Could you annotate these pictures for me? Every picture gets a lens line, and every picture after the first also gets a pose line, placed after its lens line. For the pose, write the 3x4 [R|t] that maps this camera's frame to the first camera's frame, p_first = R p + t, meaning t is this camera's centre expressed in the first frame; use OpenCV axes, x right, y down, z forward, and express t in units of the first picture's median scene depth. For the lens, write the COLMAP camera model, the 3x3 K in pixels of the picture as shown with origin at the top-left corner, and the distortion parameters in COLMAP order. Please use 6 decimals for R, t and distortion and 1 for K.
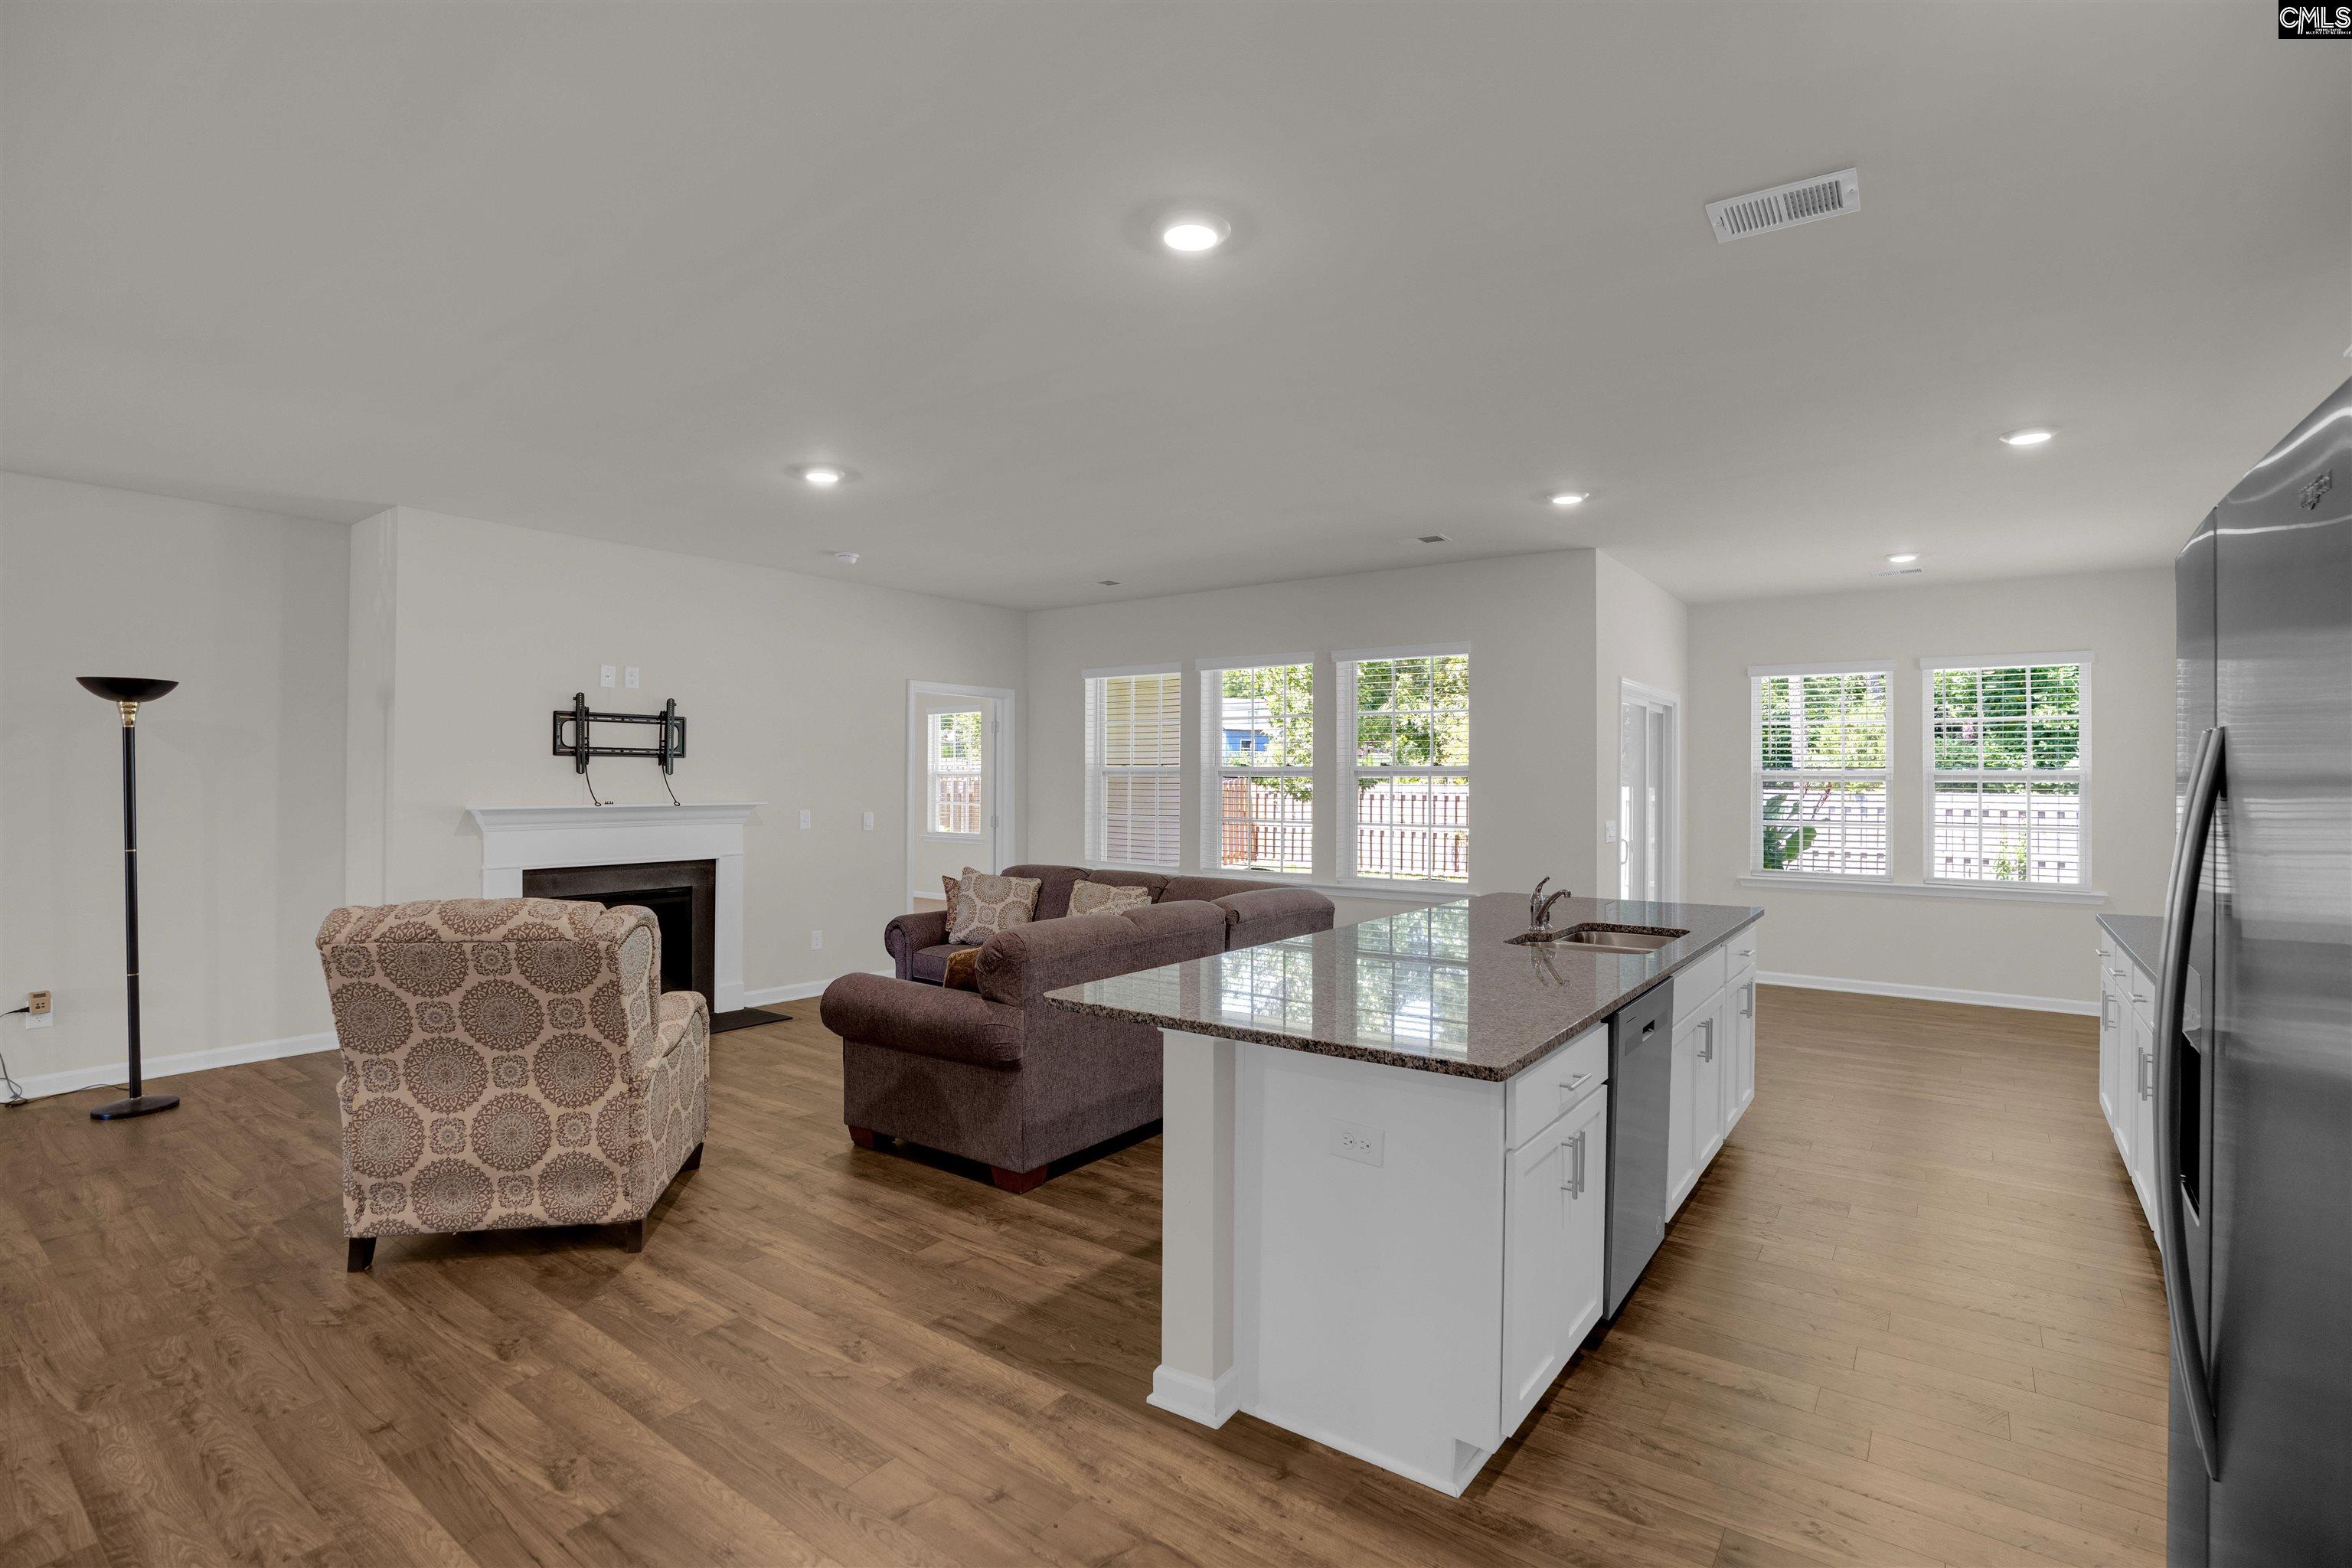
lens RADIAL K [[1101.7, 0, 1186.0], [0, 1101.7, 770.6], [0, 0, 1]] dist [-0.060112, 0.025063]
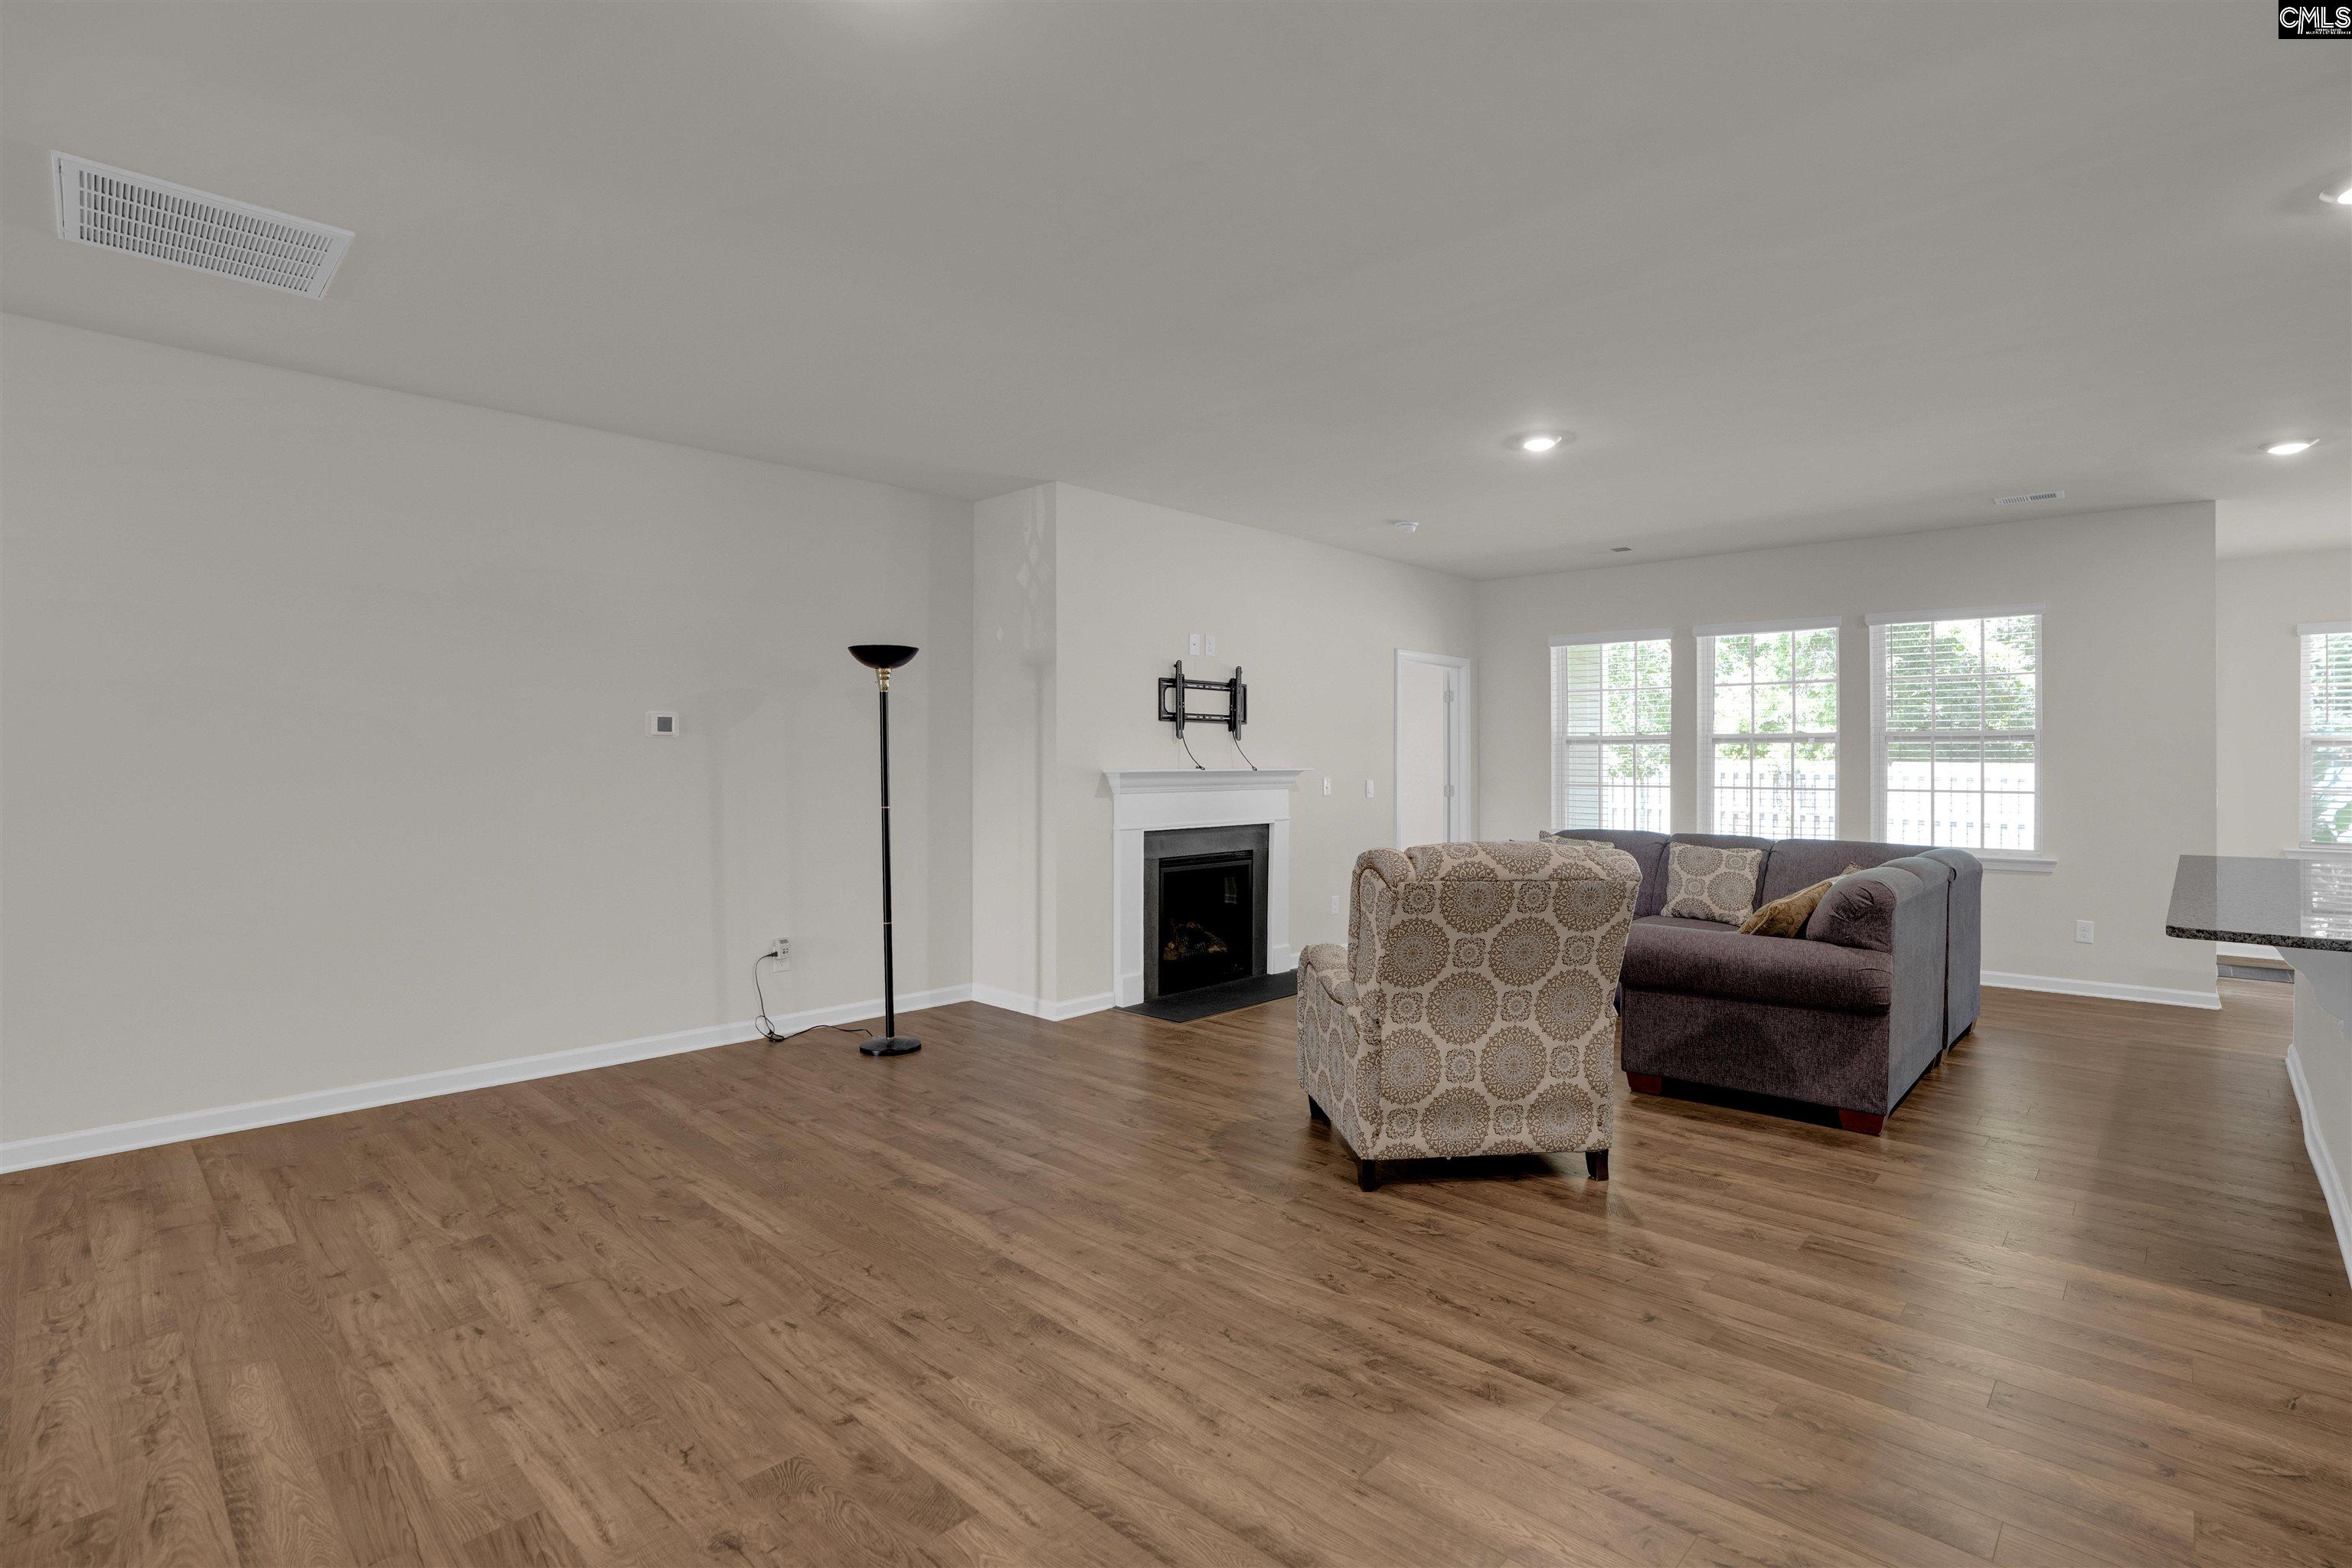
lens RADIAL K [[1126.6, 0, 1169.5], [0, 1126.6, 763.7], [0, 0, 1]] dist [-0.065293, 0.025336]
pose [[0.992352, -0.002419, -0.123414, -0.569050], [0.003625, 0.999948, 0.009545, 0.021320], [0.123384, -0.009919, 0.992309, -0.085088]]
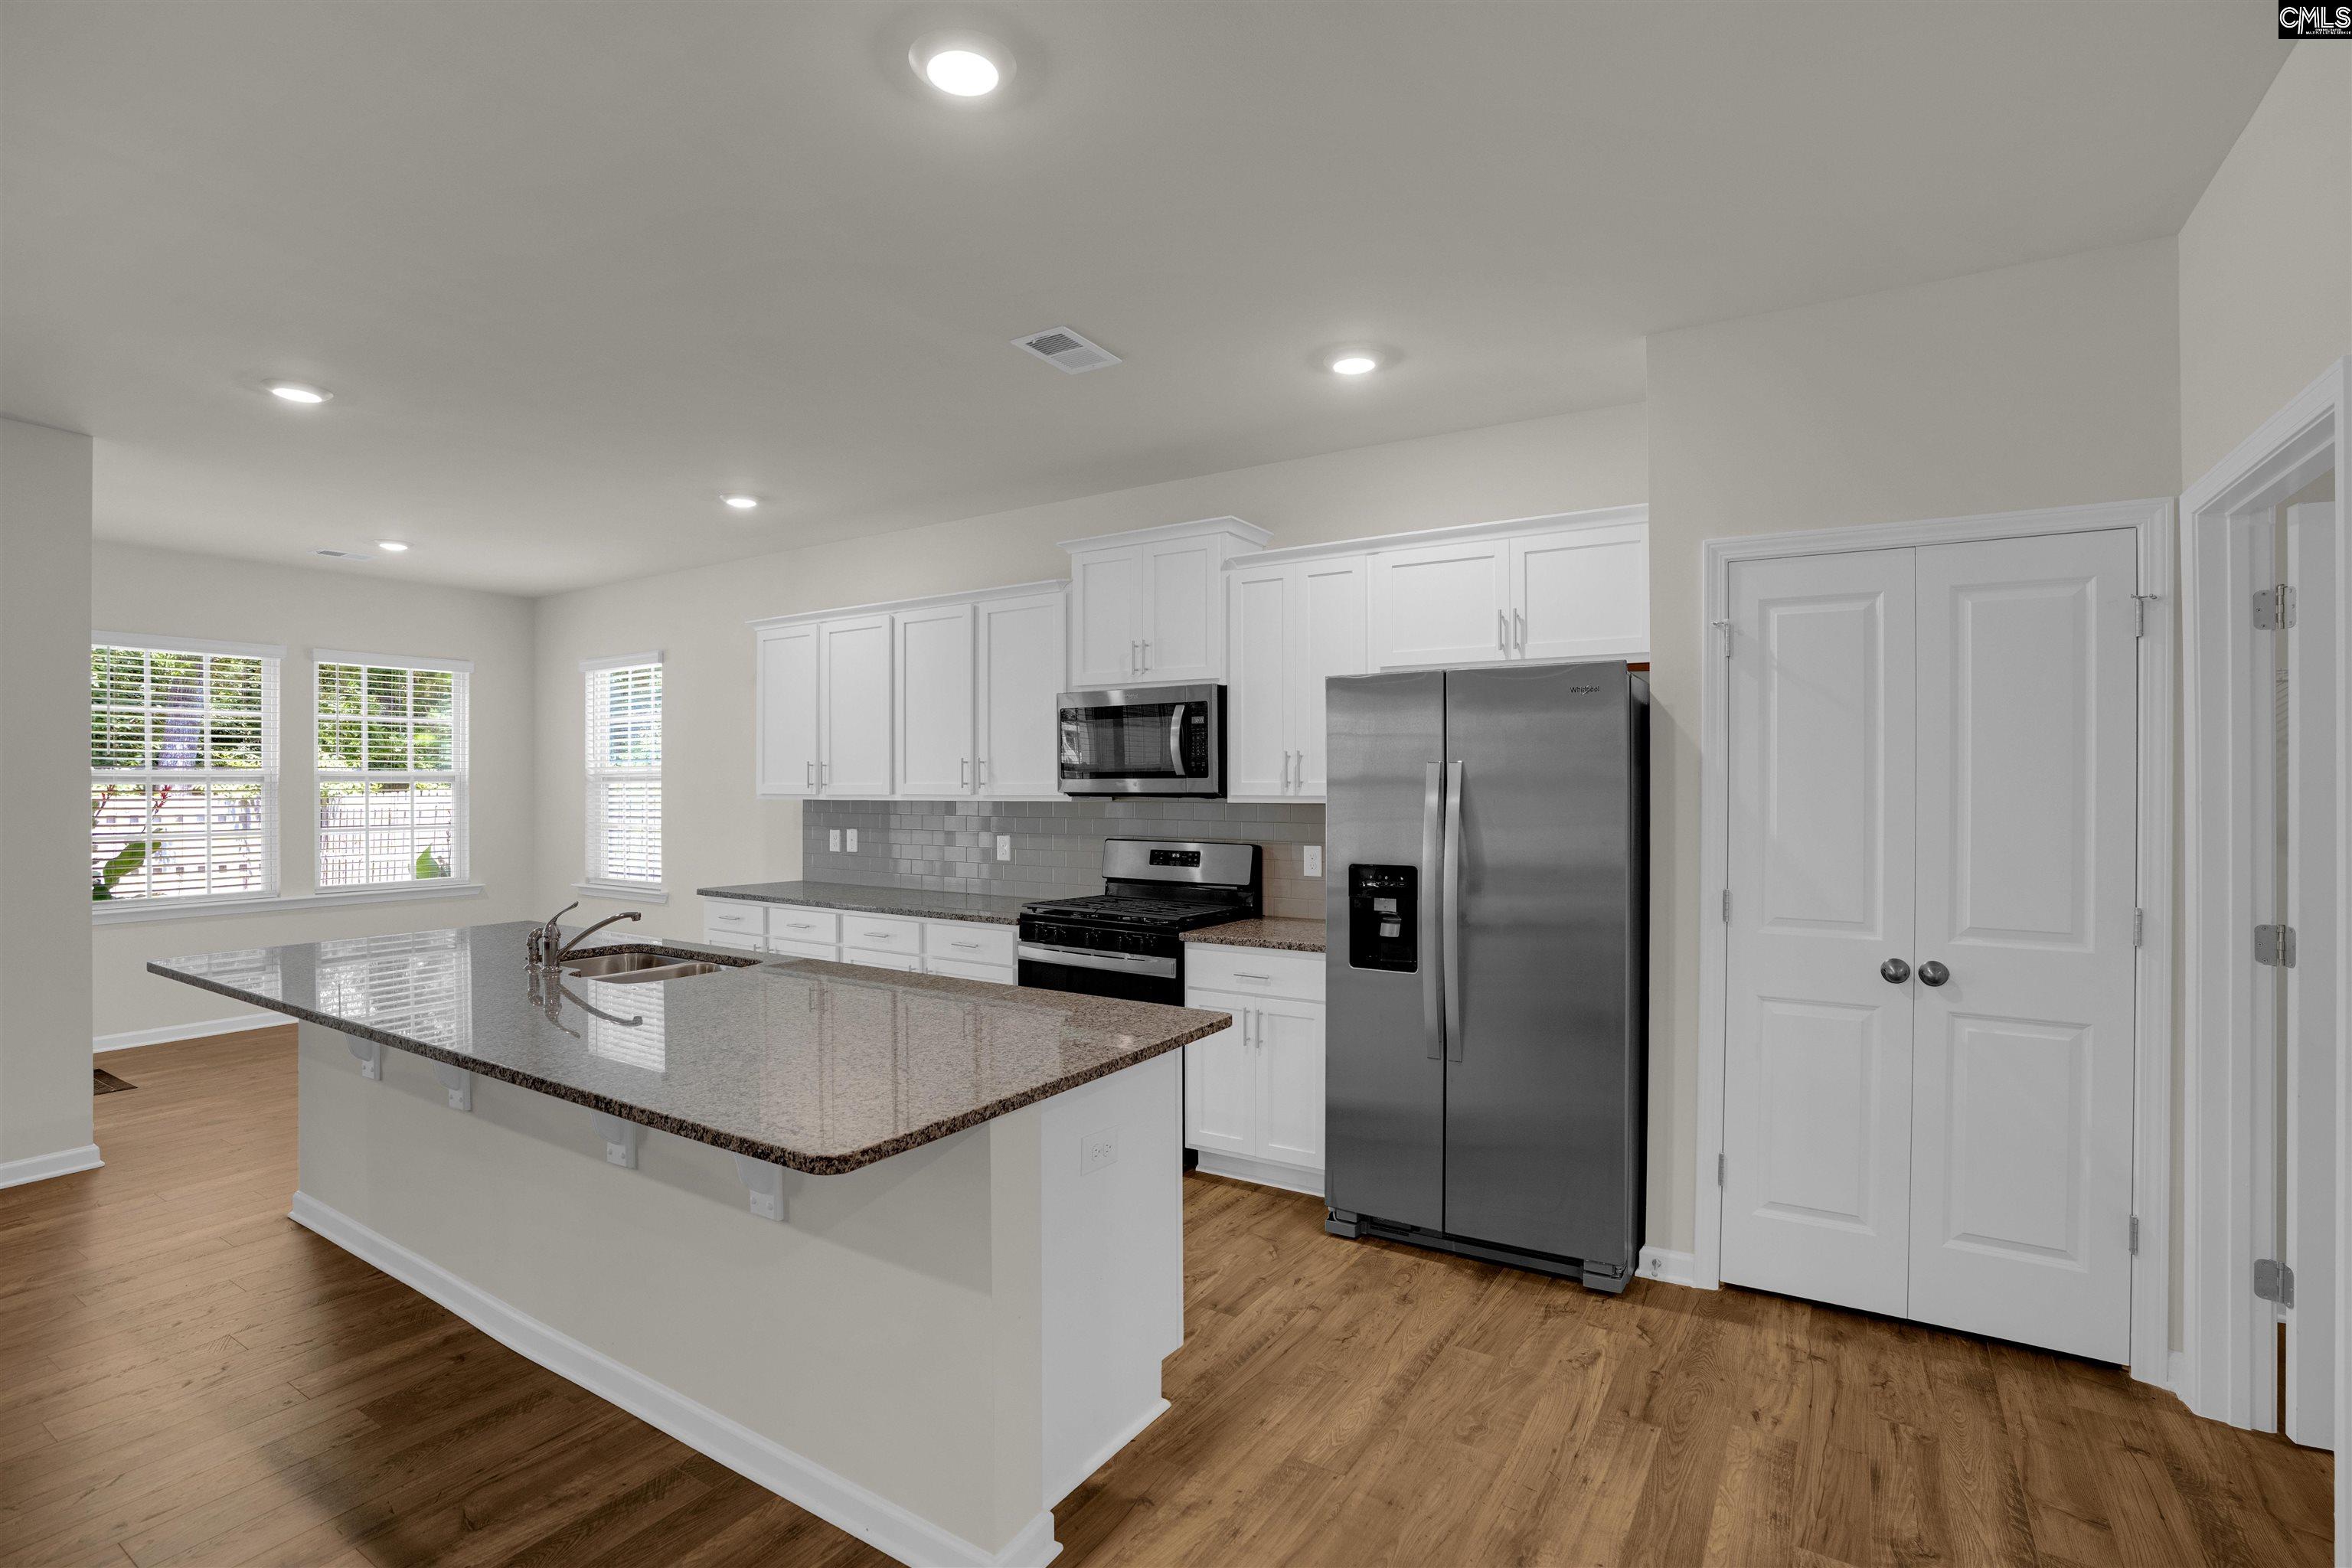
lens RADIAL K [[1101.6, 0, 1187.7], [0, 1101.6, 790.7], [0, 0, 1]] dist [-0.068130, 0.026830]
pose [[-0.072219, -0.015111, 0.997274, -0.432588], [-0.005277, 0.999877, 0.014769, -0.000725], [-0.997375, -0.004196, -0.072289, 0.509059]]
